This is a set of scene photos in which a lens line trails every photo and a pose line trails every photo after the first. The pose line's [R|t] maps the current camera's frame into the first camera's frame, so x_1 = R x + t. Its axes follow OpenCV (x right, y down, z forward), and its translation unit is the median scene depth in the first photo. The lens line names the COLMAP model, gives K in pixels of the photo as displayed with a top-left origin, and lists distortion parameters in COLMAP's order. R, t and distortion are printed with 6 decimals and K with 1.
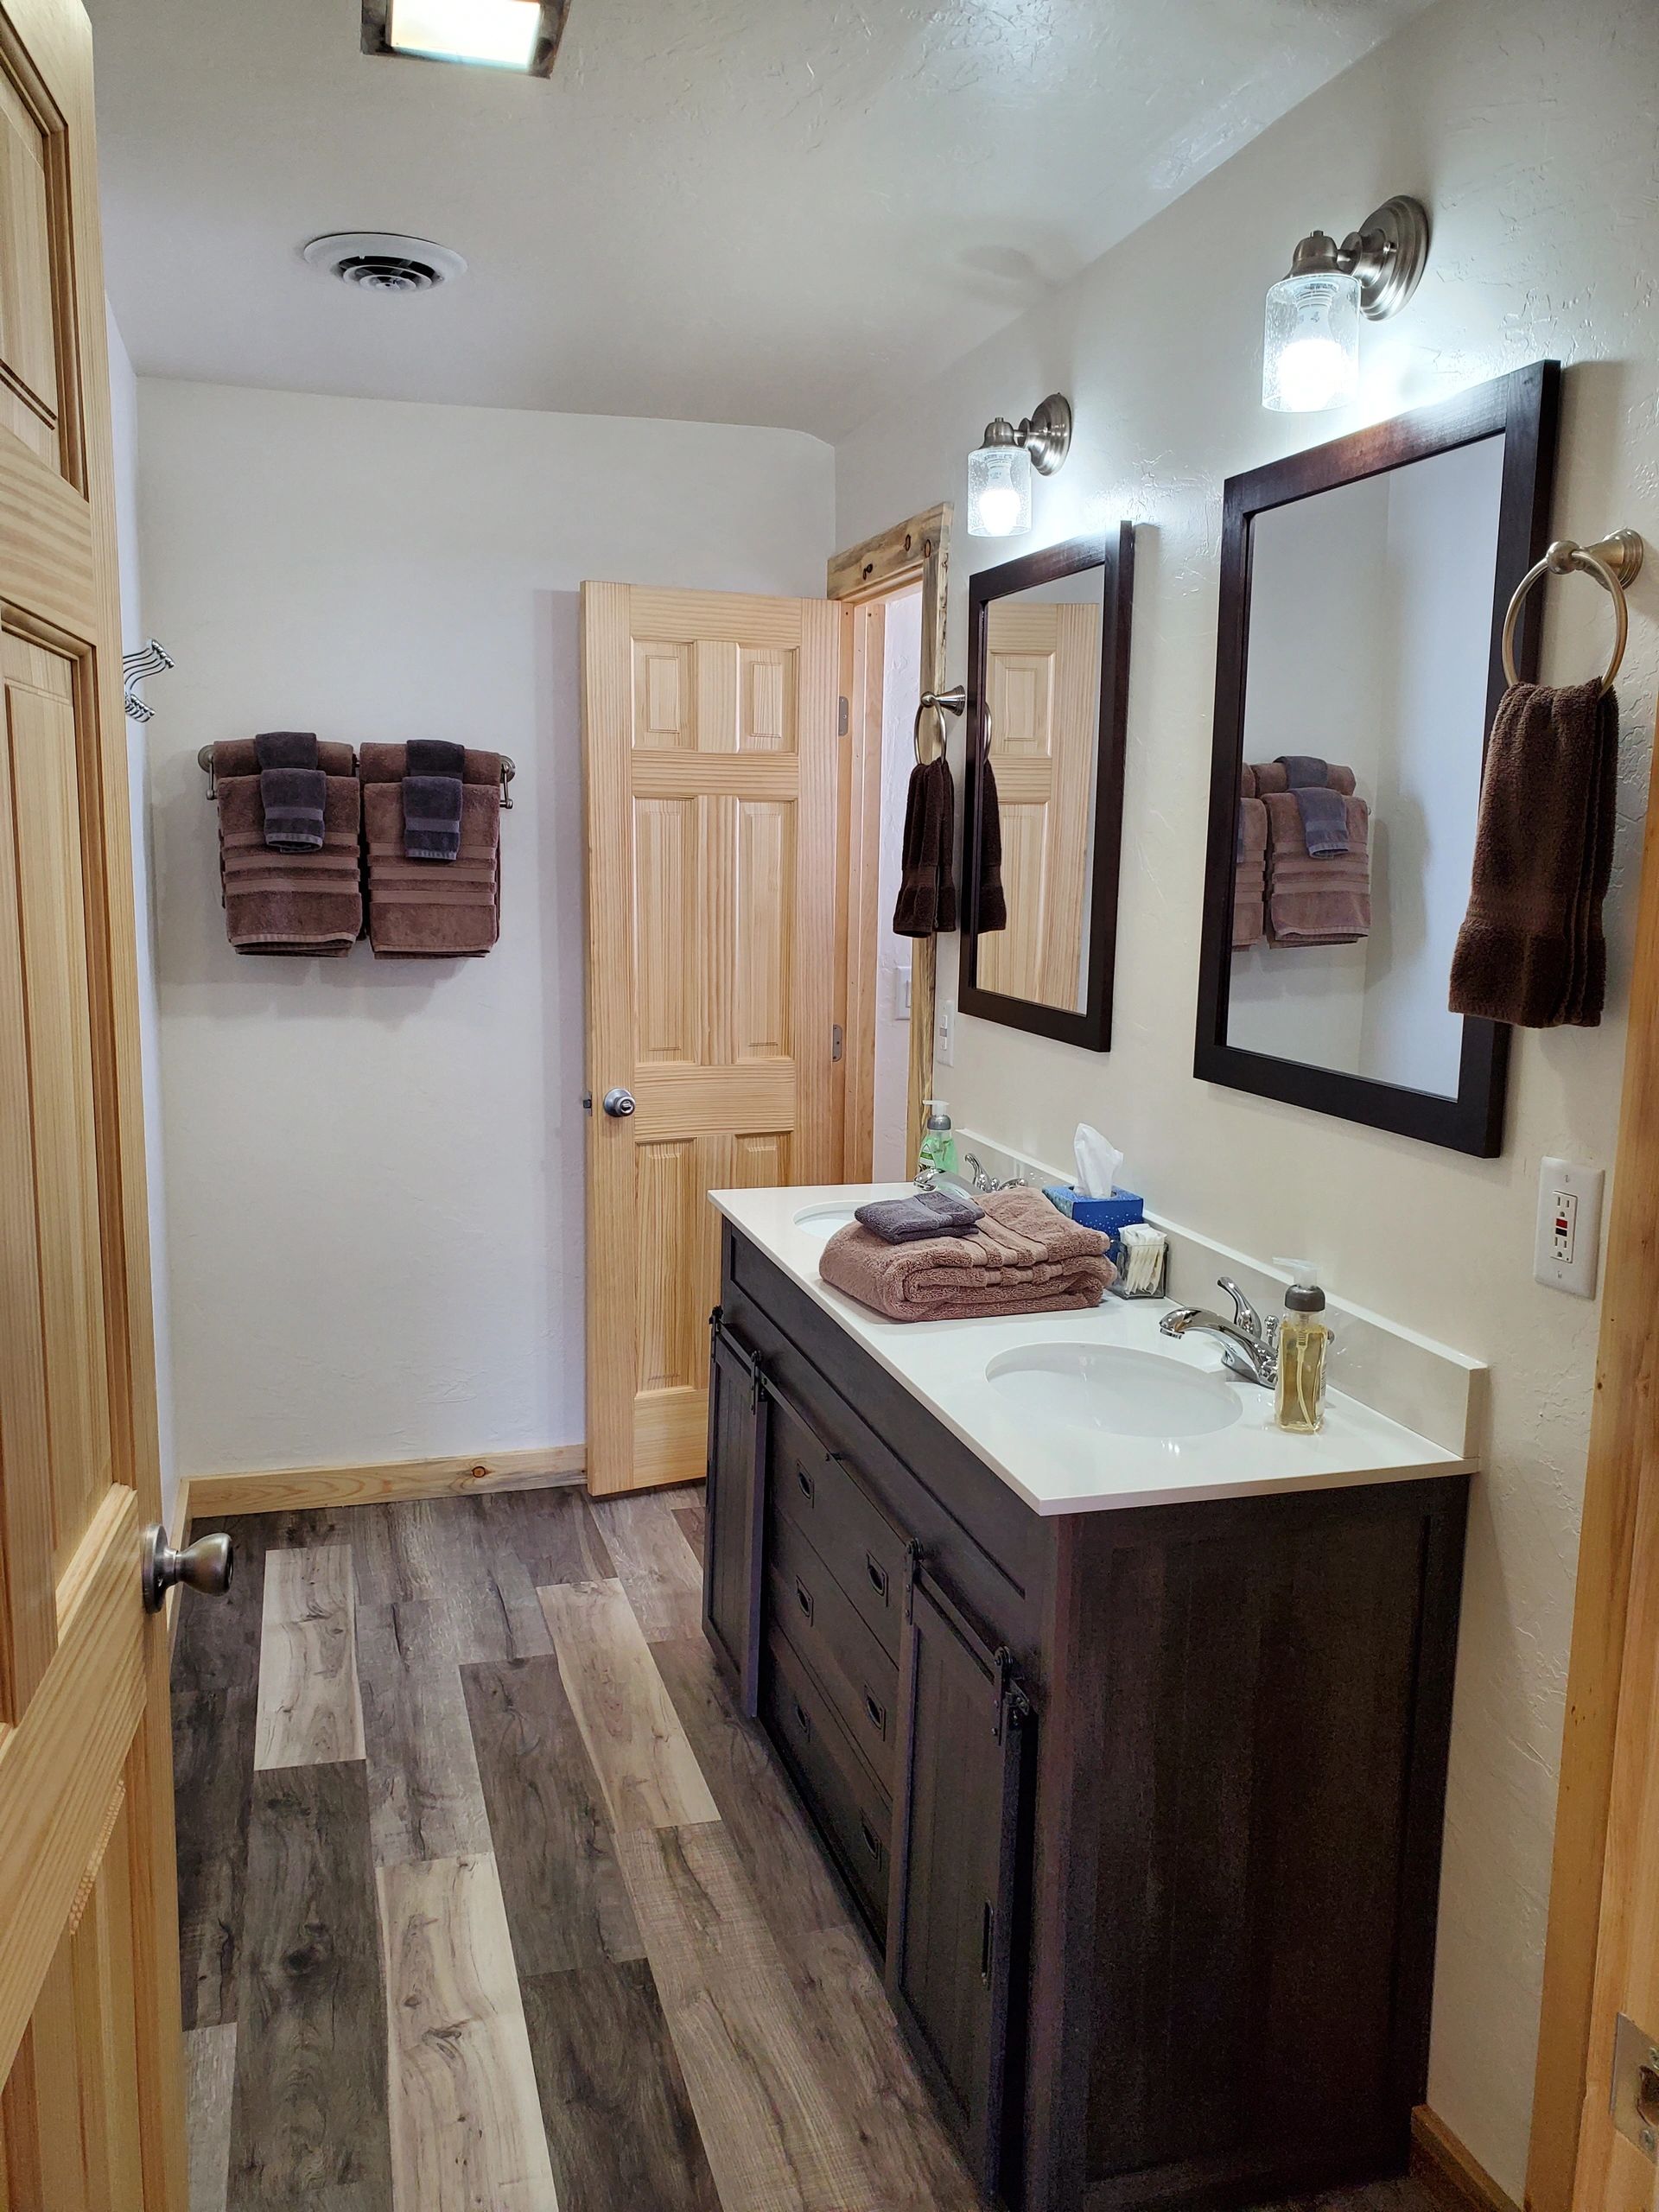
lens RADIAL K [[1708.5, 0, 821.2], [0, 1708.5, 1098.8], [0, 0, 1]] dist [0.040248, -0.027916]
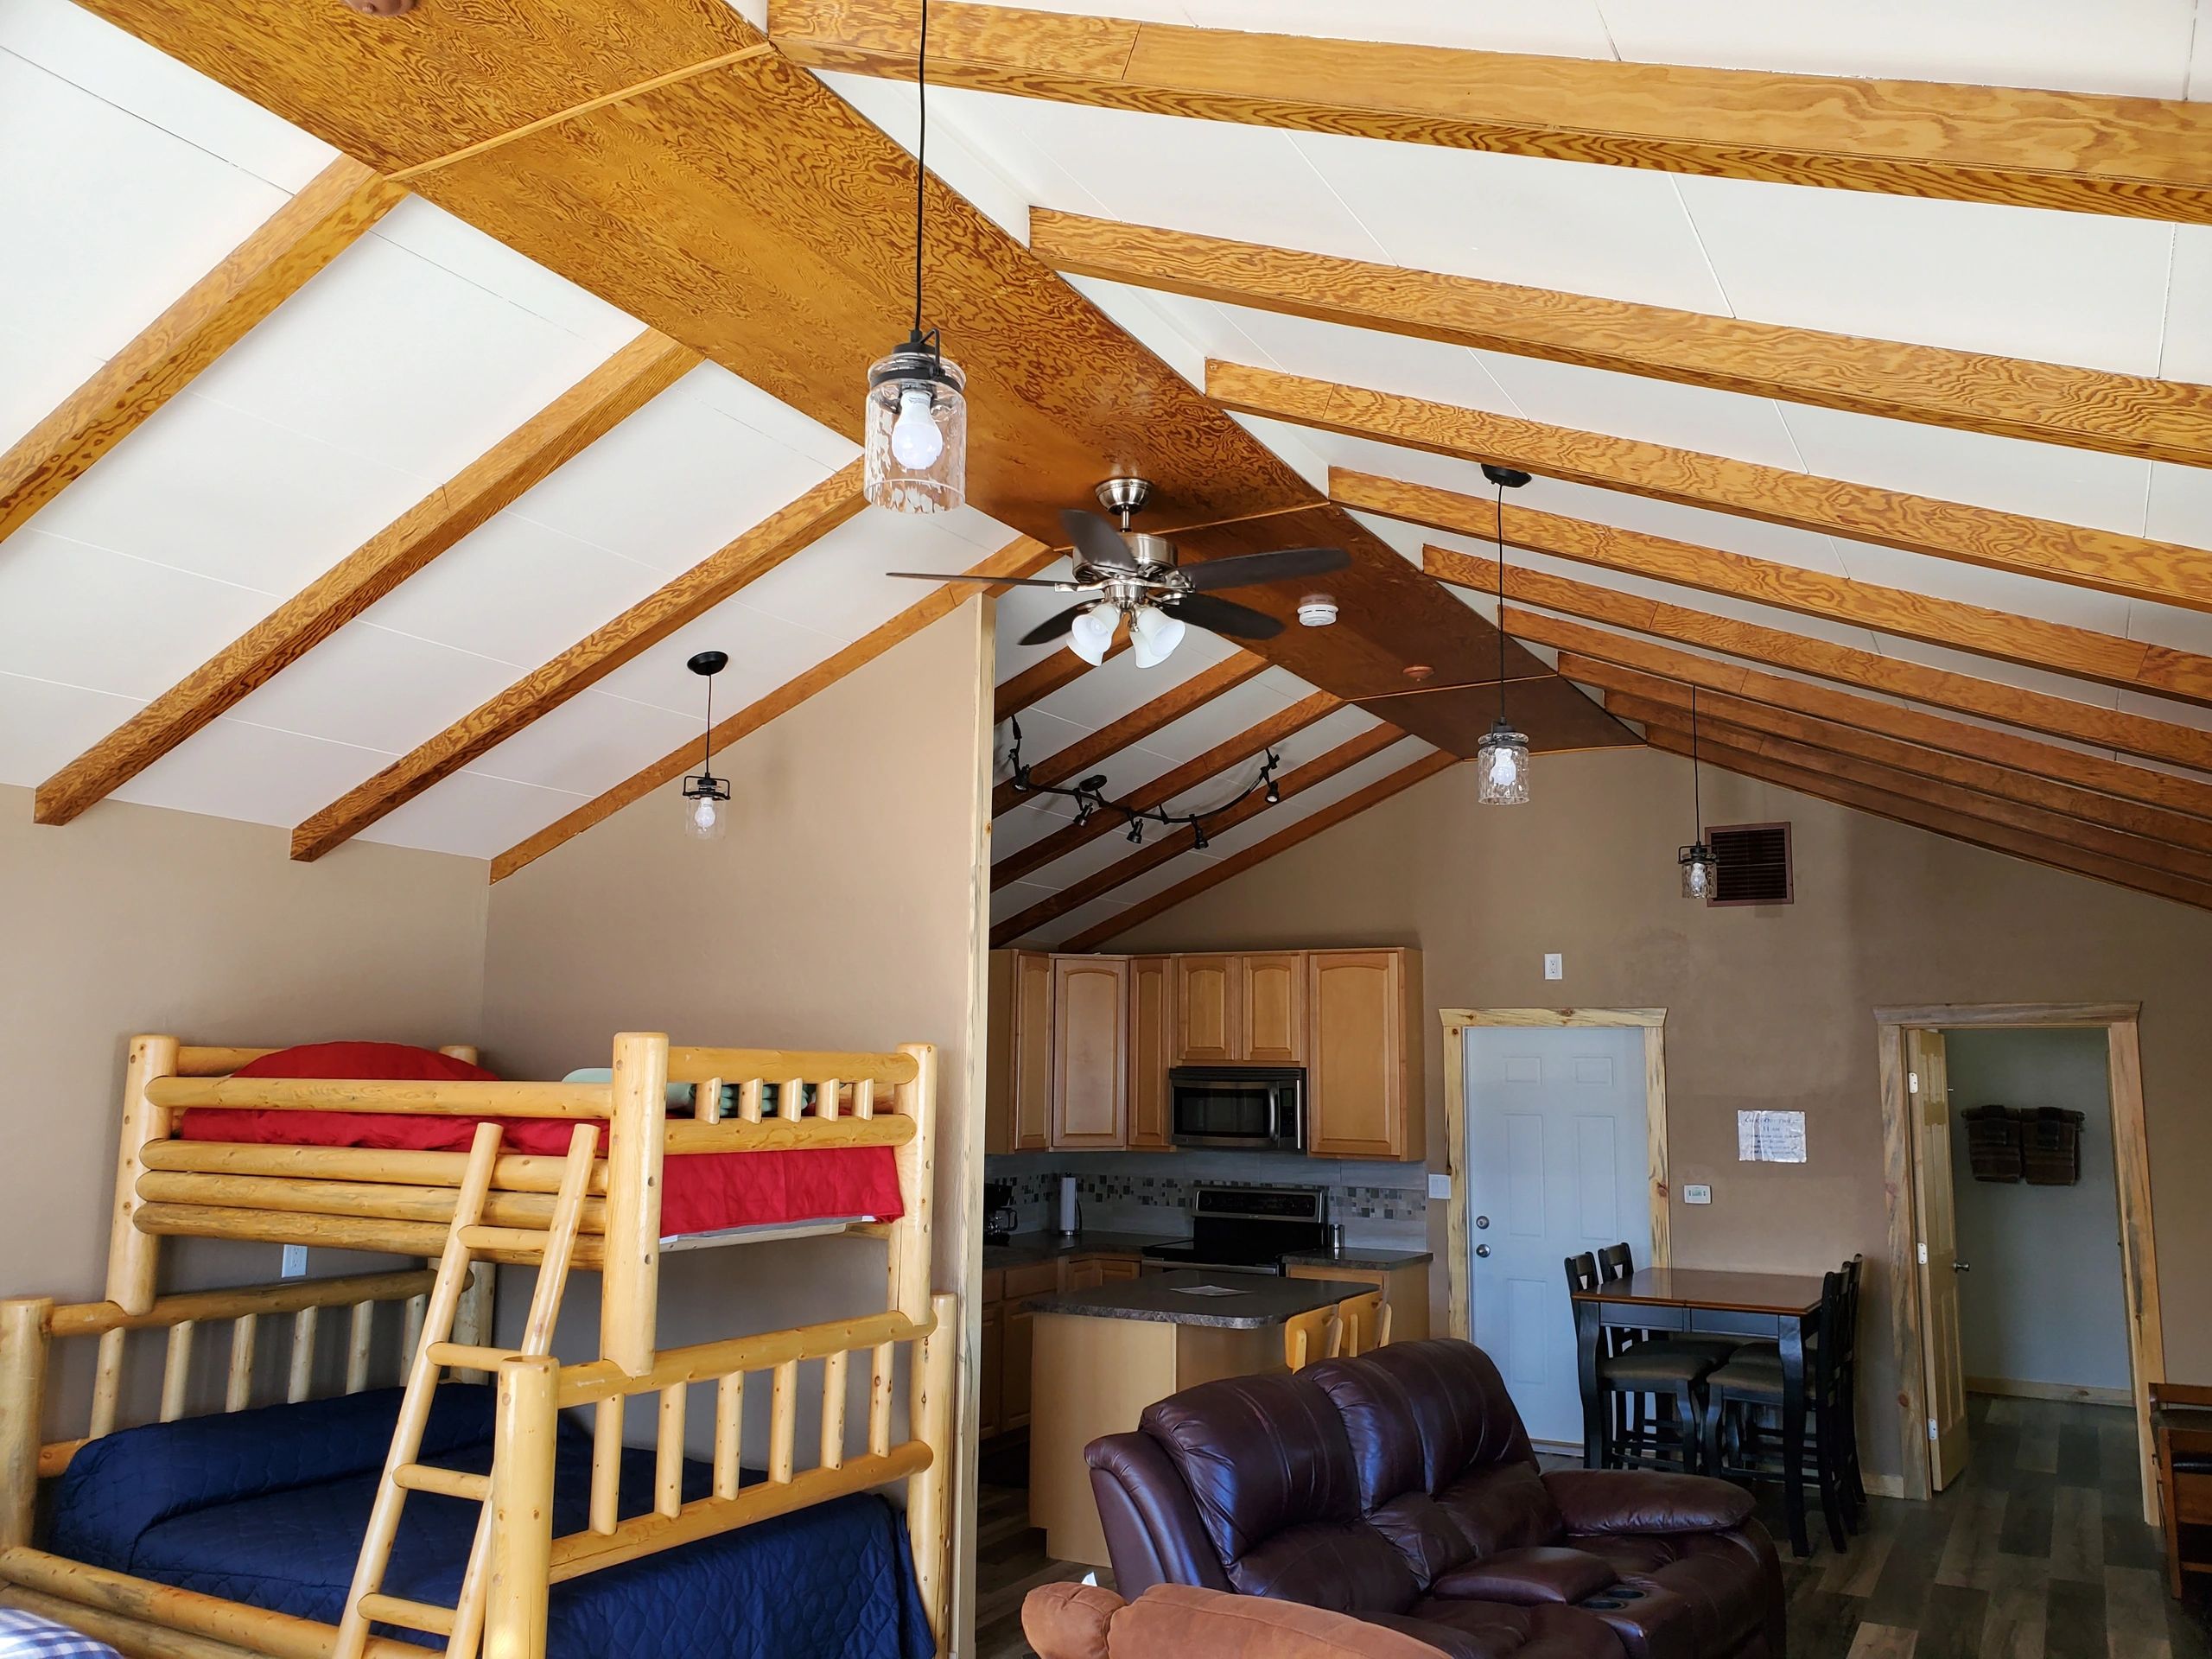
lens RADIAL K [[1708.5, 0, 1114.9], [0, 1708.5, 868.4], [0, 0, 1]] dist [0.040248, -0.027916]
pose [[0.710943, -0.105074, -0.695356, 0.673109], [-0.101908, 0.962946, -0.249701, 0.268899], [0.695827, 0.248386, 0.673891, -2.008005]]
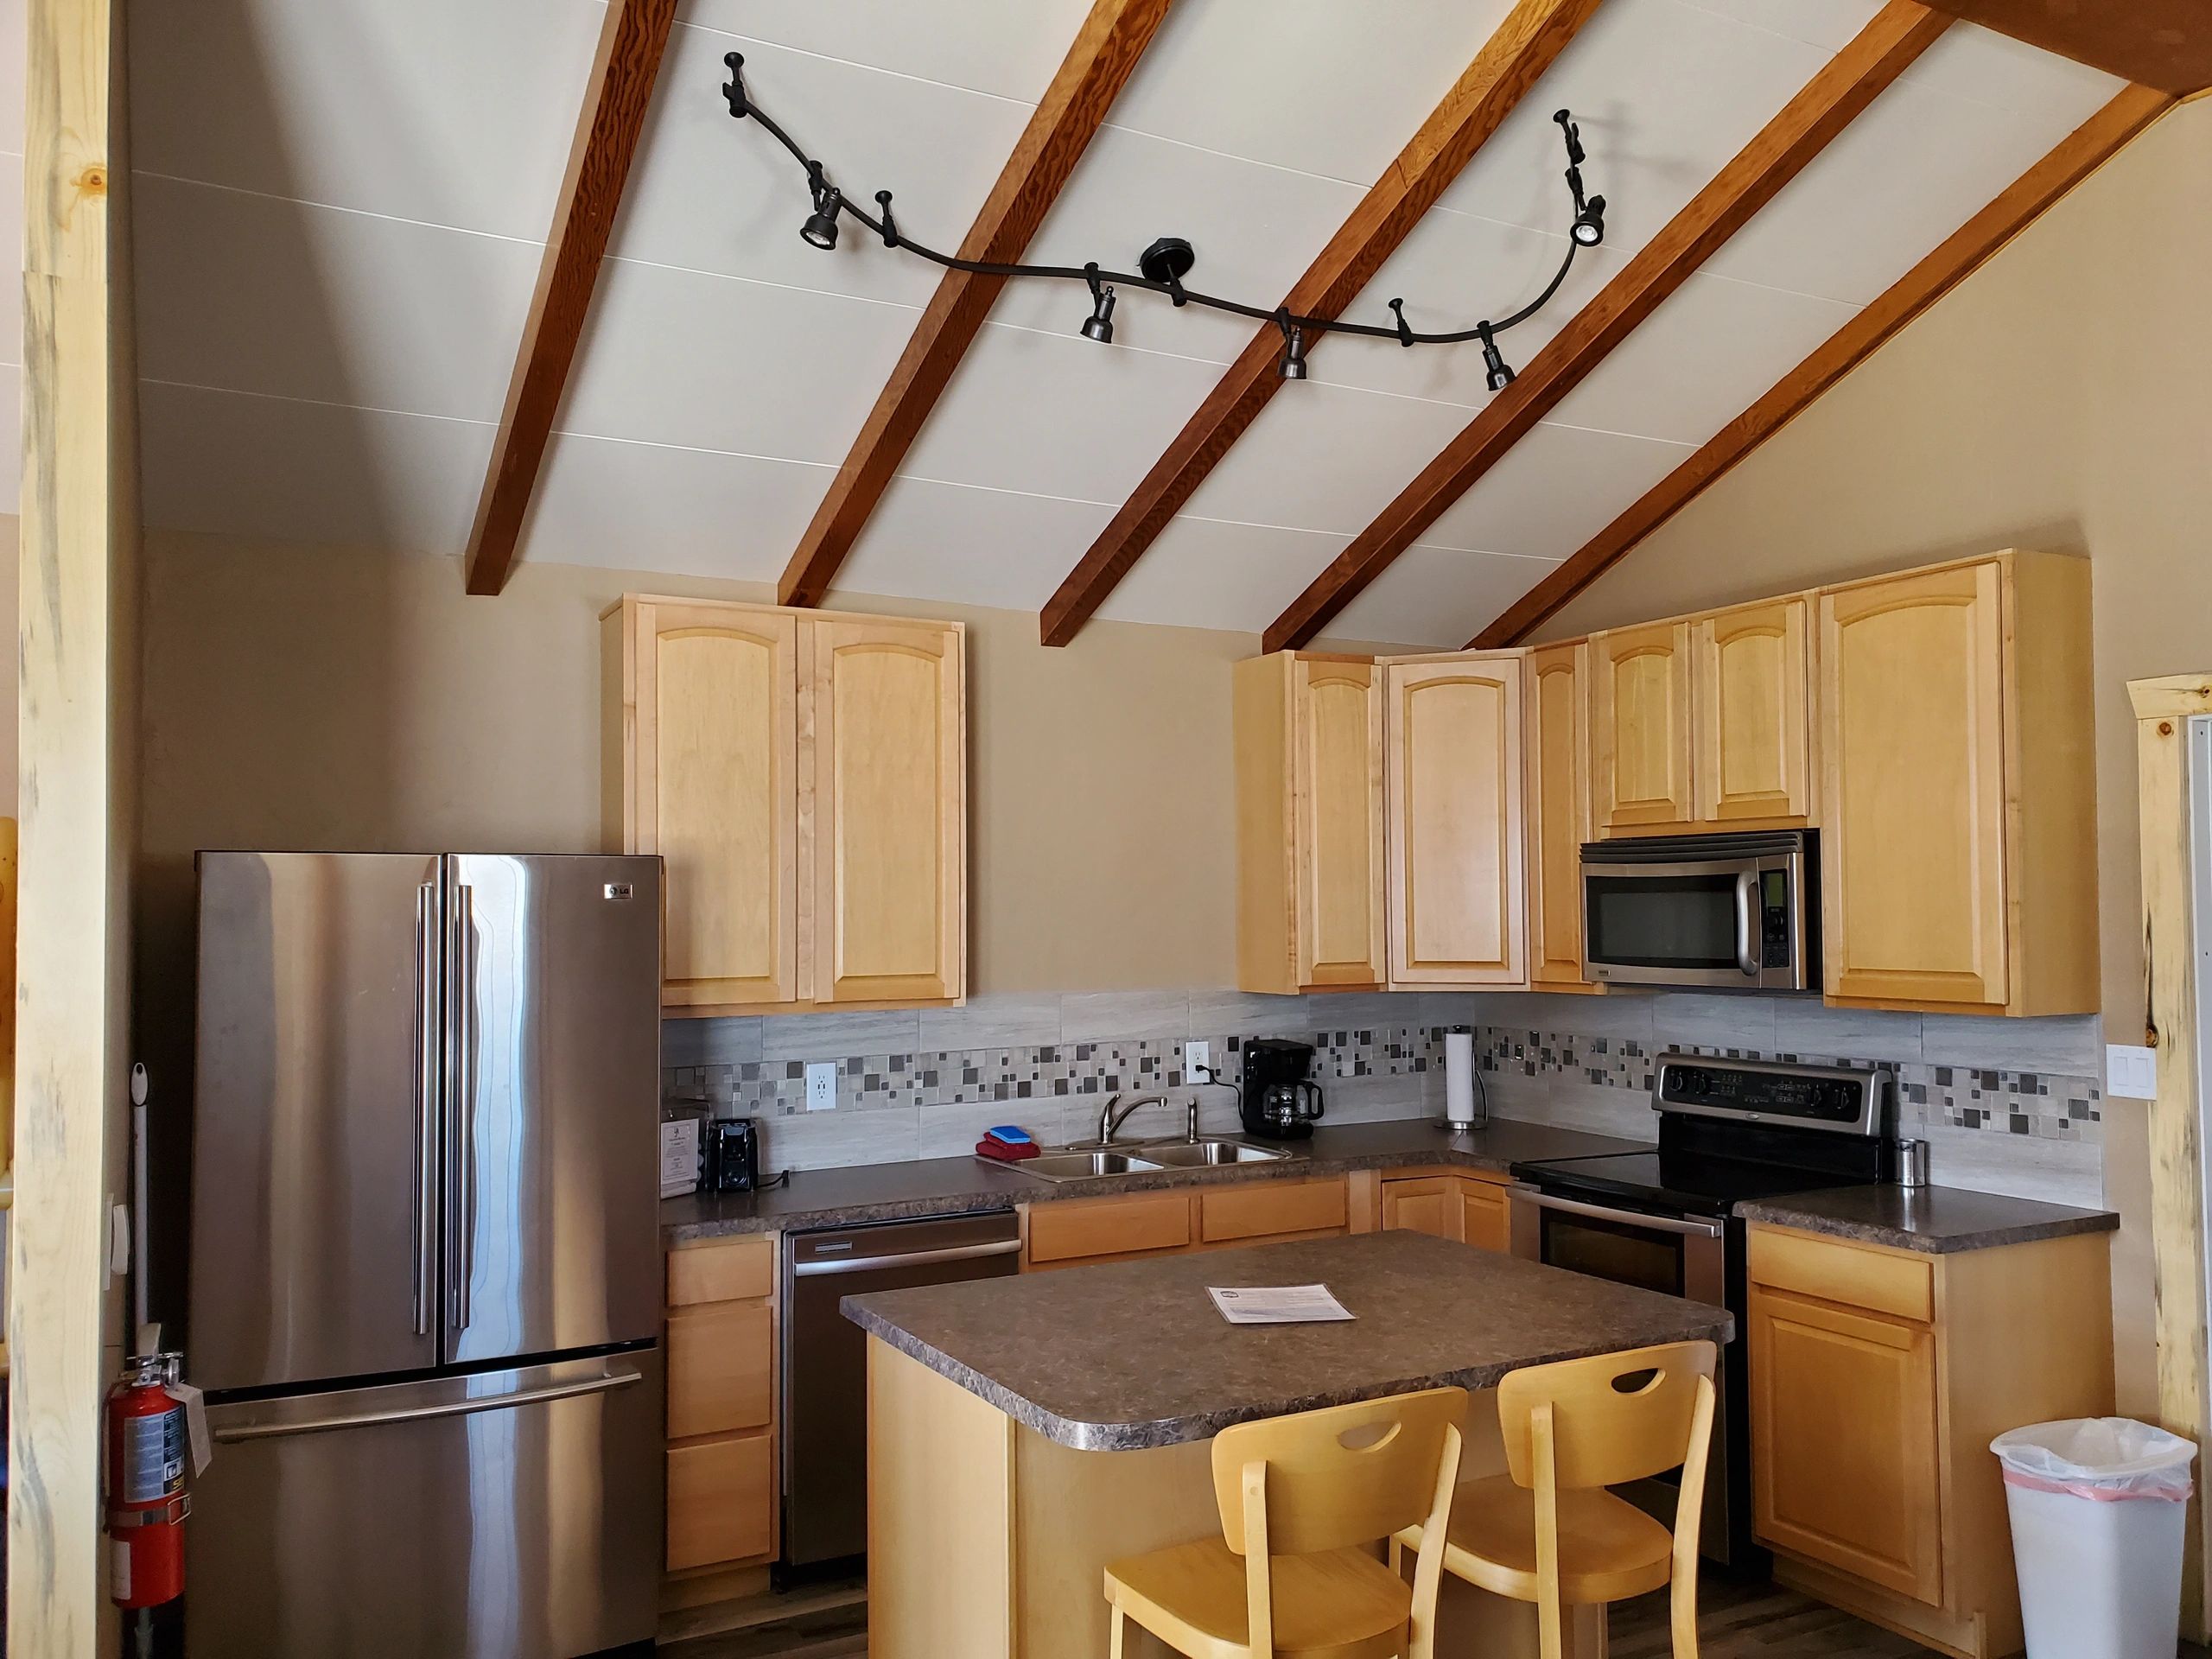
lens RADIAL K [[1708.5, 0, 1110.5], [0, 1708.5, 888.3], [0, 0, 1]] dist [0.040248, -0.027916]
pose [[0.234866, -0.043810, -0.971040, 0.222476], [-0.136714, 0.987565, -0.077623, 0.118755], [0.962365, 0.150986, 0.225956, -0.909270]]
